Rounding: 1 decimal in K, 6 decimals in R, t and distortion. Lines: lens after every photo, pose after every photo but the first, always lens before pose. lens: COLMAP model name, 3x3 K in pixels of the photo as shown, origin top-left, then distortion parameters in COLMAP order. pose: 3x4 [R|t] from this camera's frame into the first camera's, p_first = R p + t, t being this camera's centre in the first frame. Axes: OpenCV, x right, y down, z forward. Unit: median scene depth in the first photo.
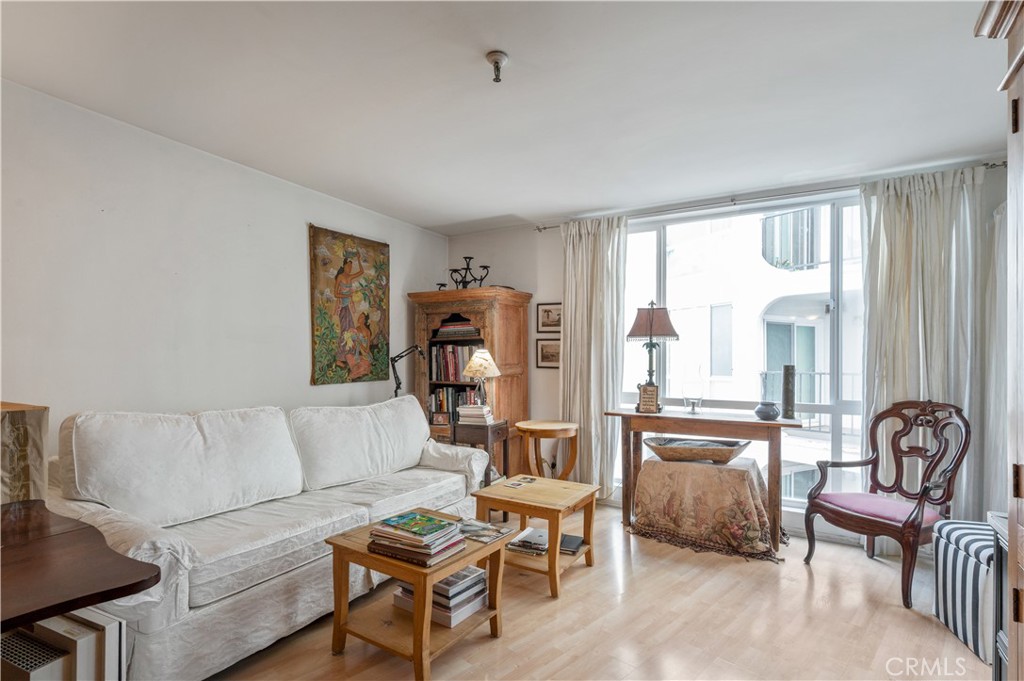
lens RADIAL K [[497.7, 0, 513.2], [0, 497.7, 362.1], [0, 0, 1]] dist [-0.001989, -0.000542]
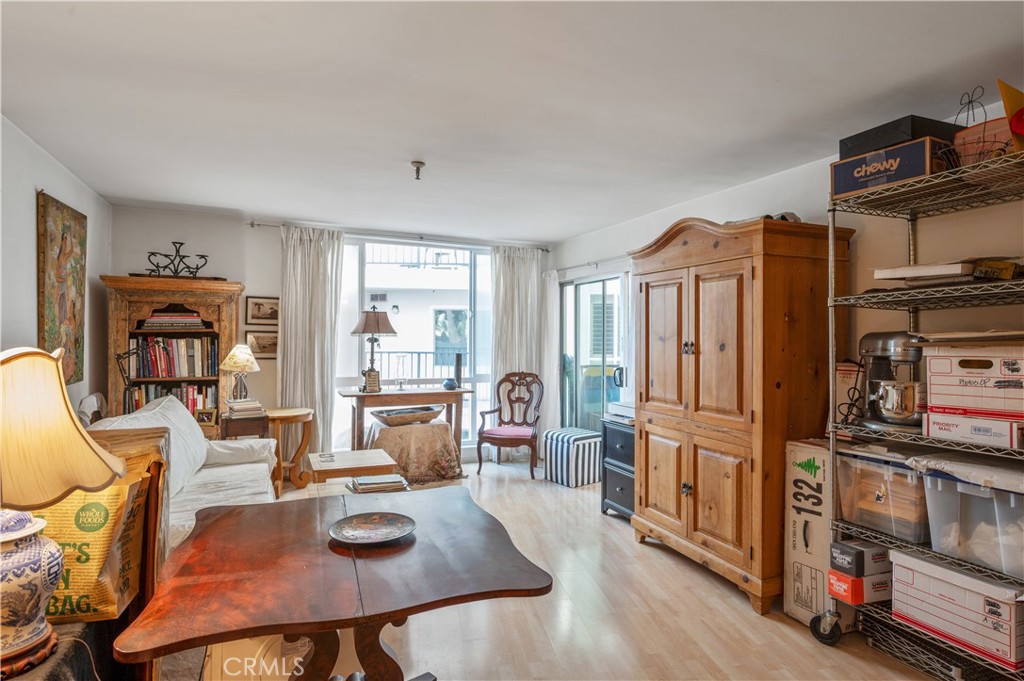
lens RADIAL K [[541.1, 0, 515.4], [0, 541.1, 337.3], [0, 0, 1]] dist [-0.004296, -0.001661]
pose [[0.579323, -0.002296, 0.815095, -0.661820], [-0.001856, 0.999990, 0.004136, -0.047801], [-0.815096, -0.003909, 0.579313, -0.113238]]
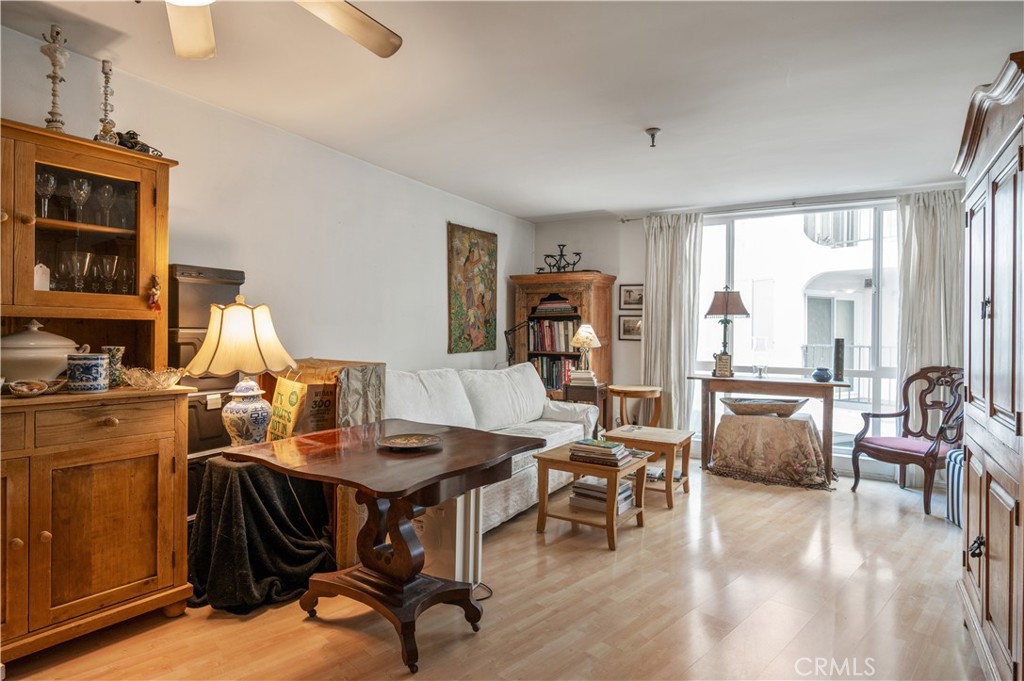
lens RADIAL K [[552.6, 0, 515.3], [0, 552.6, 339.5], [0, 0, 1]] dist [-0.008870, -0.001382]
pose [[0.999995, 0.003103, 0.000728, -0.241577], [-0.003110, 0.999951, 0.009426, -0.001530], [-0.000699, -0.009428, 0.999955, -0.355065]]
